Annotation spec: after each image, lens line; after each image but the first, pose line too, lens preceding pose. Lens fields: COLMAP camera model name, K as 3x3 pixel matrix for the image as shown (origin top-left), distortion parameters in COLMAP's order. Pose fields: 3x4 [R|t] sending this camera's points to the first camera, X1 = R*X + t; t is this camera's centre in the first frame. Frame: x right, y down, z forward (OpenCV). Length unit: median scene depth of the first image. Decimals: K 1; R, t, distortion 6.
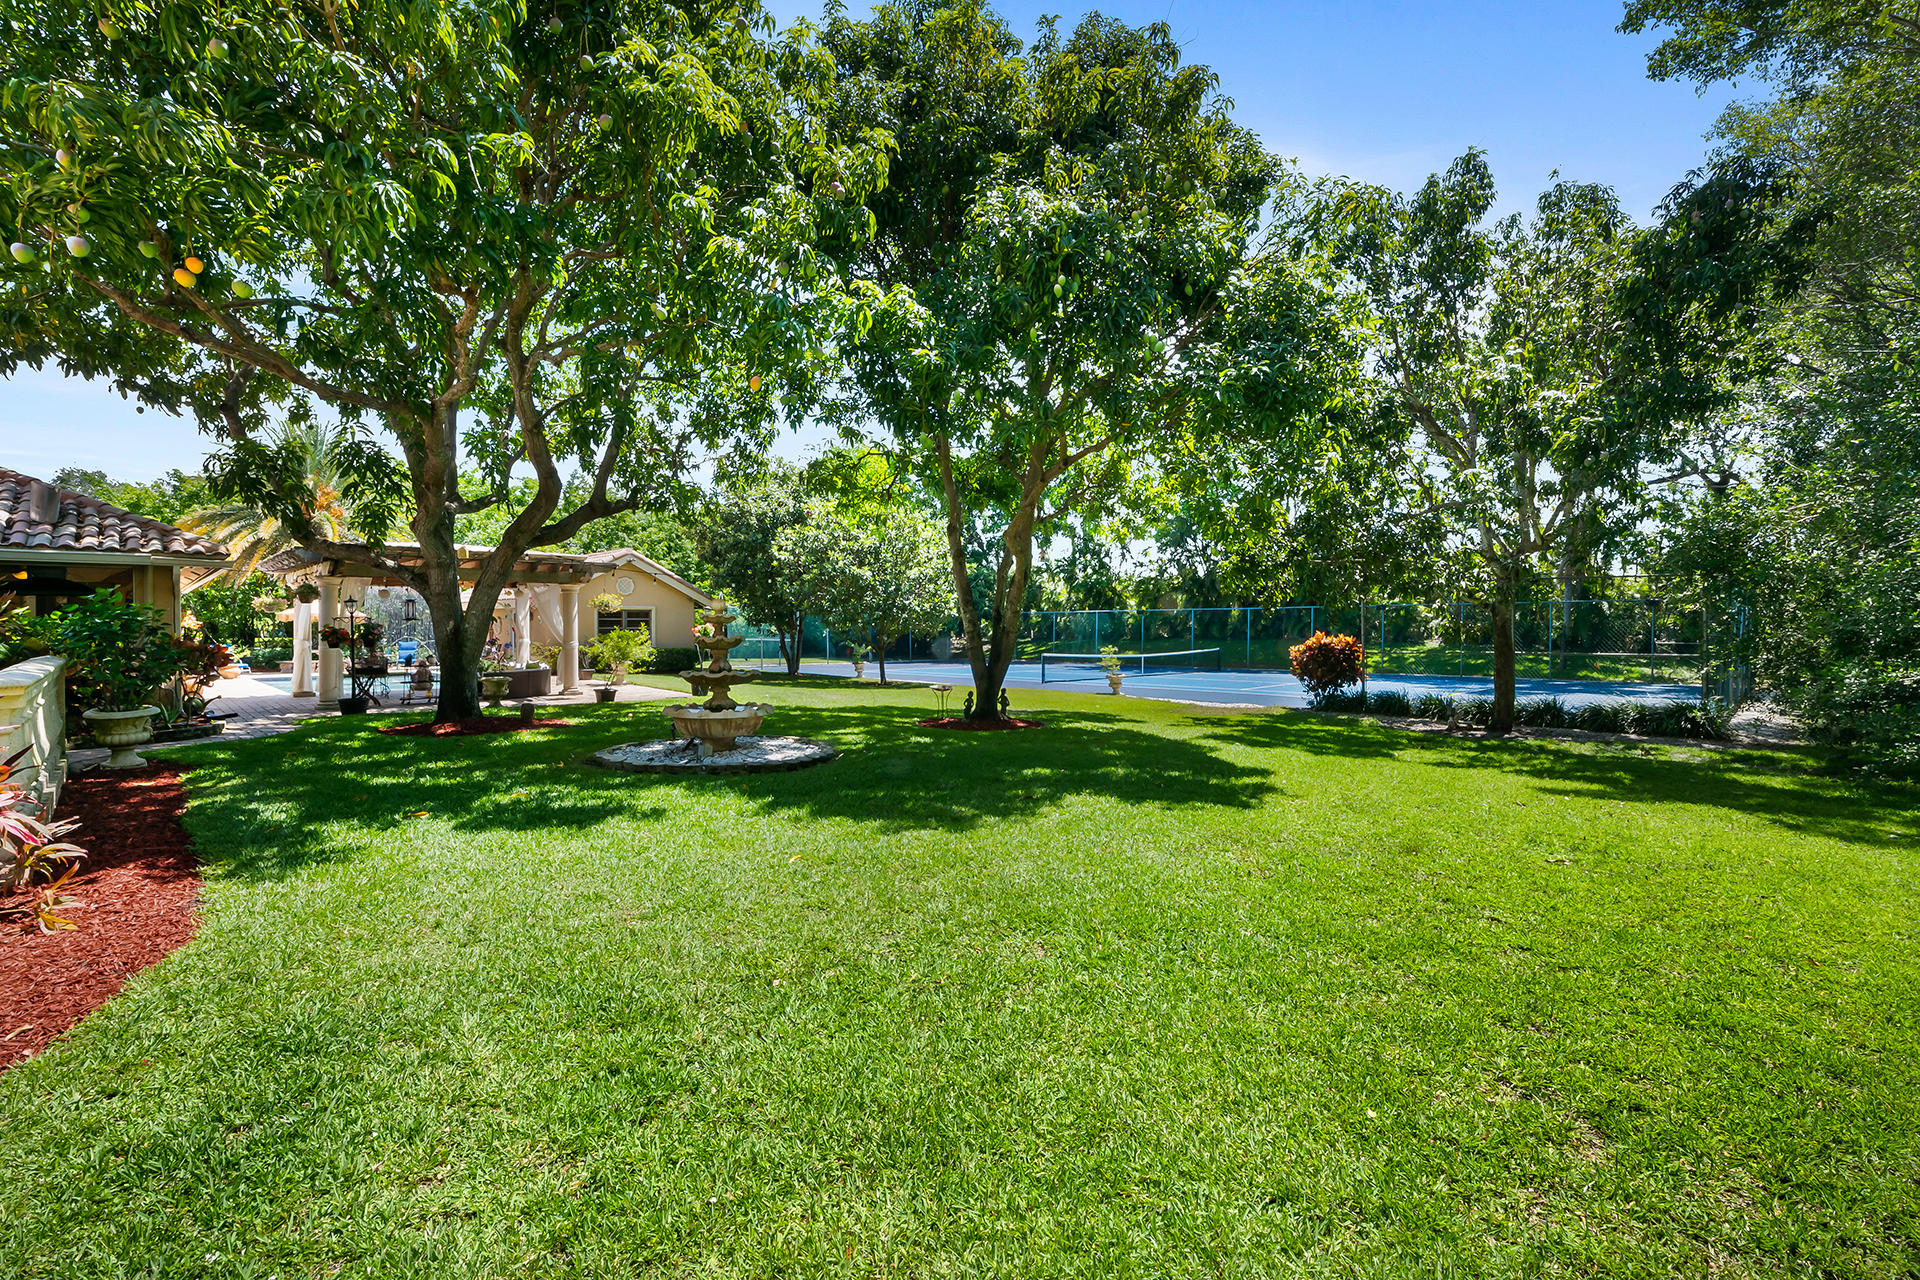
lens RADIAL K [[873.5, 0, 963.2], [0, 873.5, 638.3], [0, 0, 1]] dist [-0.013807, -0.001297]
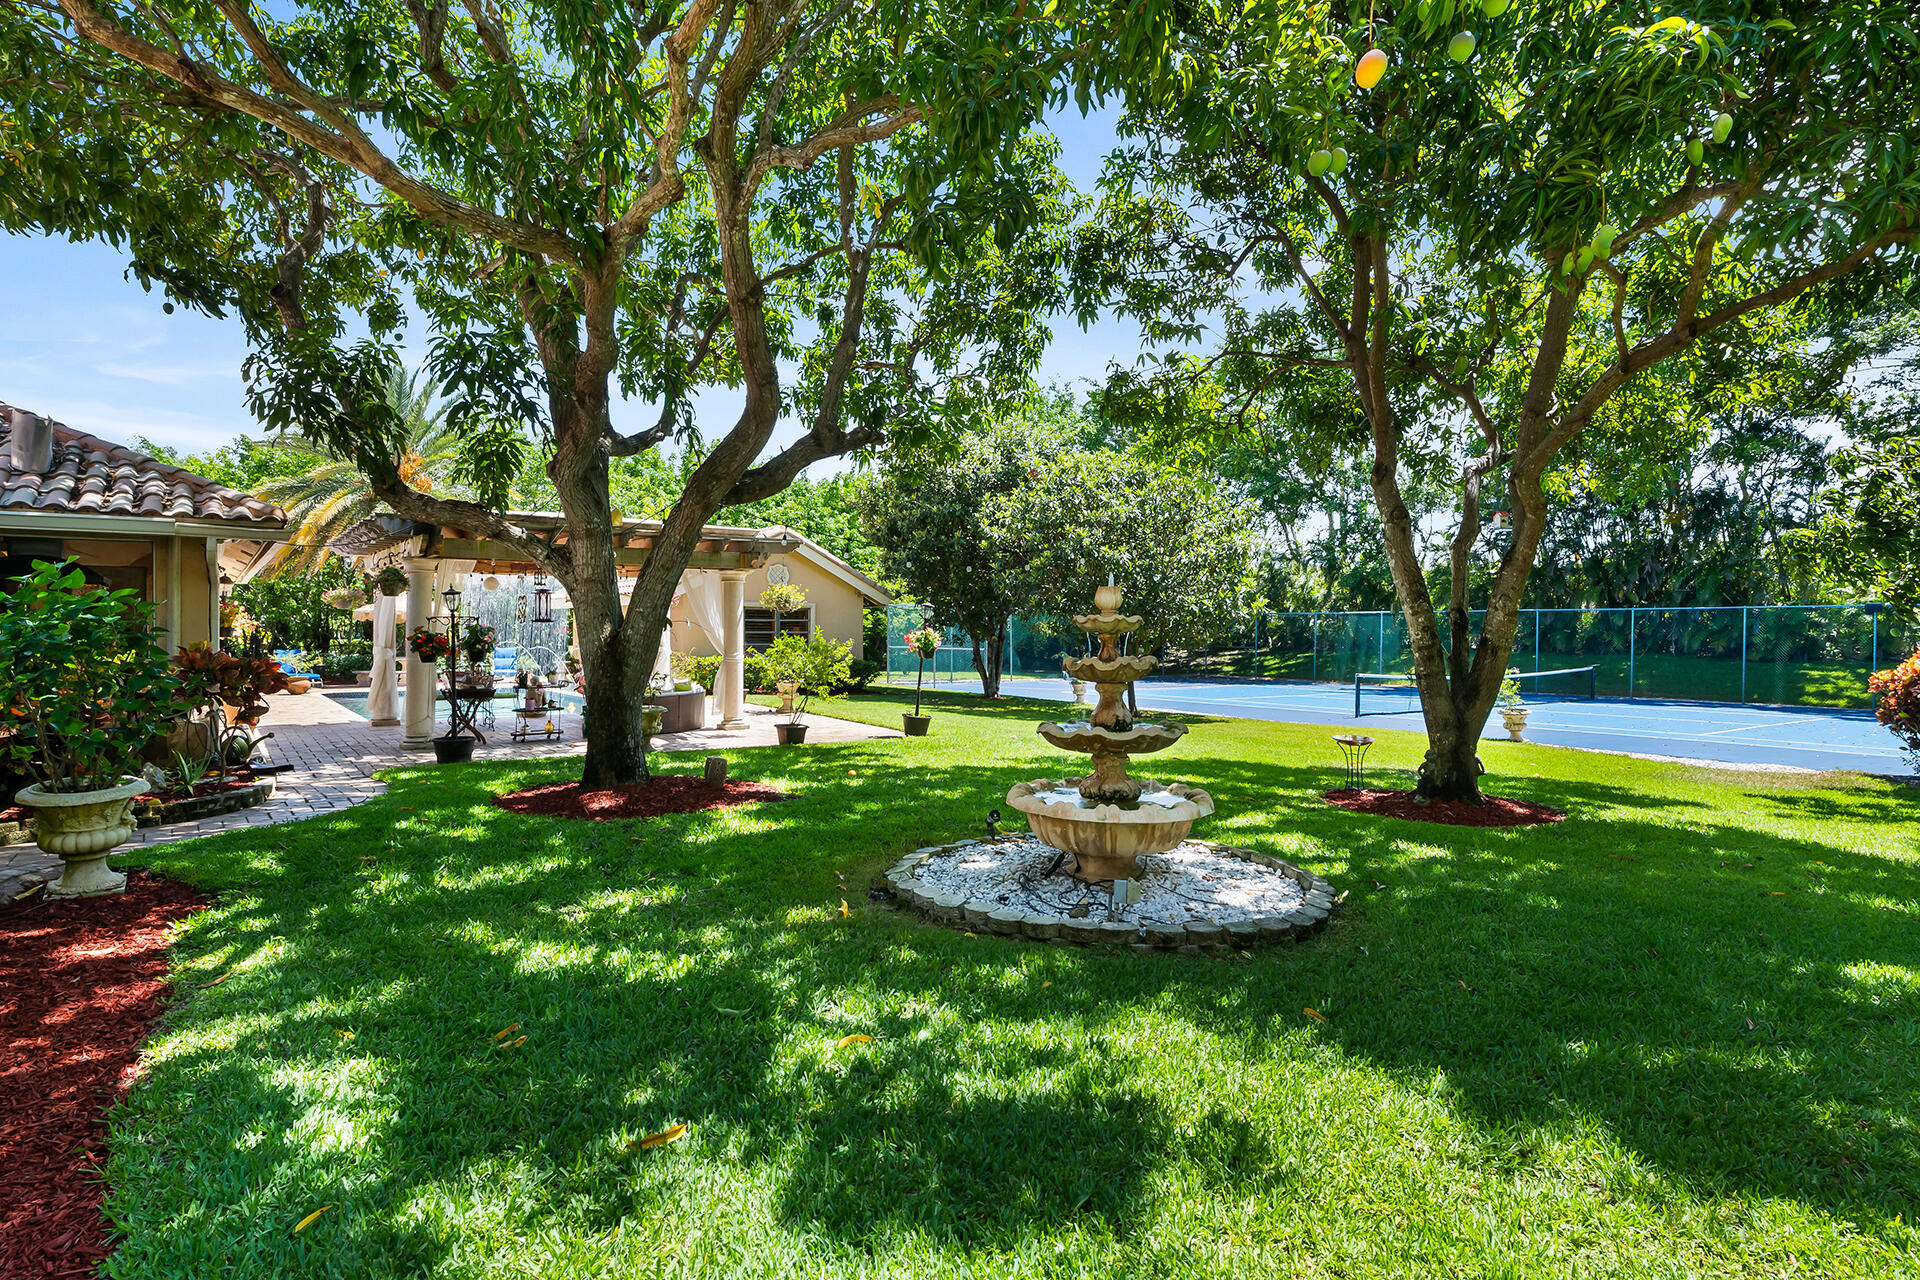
lens RADIAL K [[1087.2, 0, 950.4], [0, 1087.2, 644.3], [0, 0, 1]] dist [0.001290, -0.000140]
pose [[0.985589, 0.008738, -0.168930, -0.182796], [-0.008786, 0.999961, 0.000464, -0.006578], [0.168928, 0.001027, 0.985628, 0.234342]]
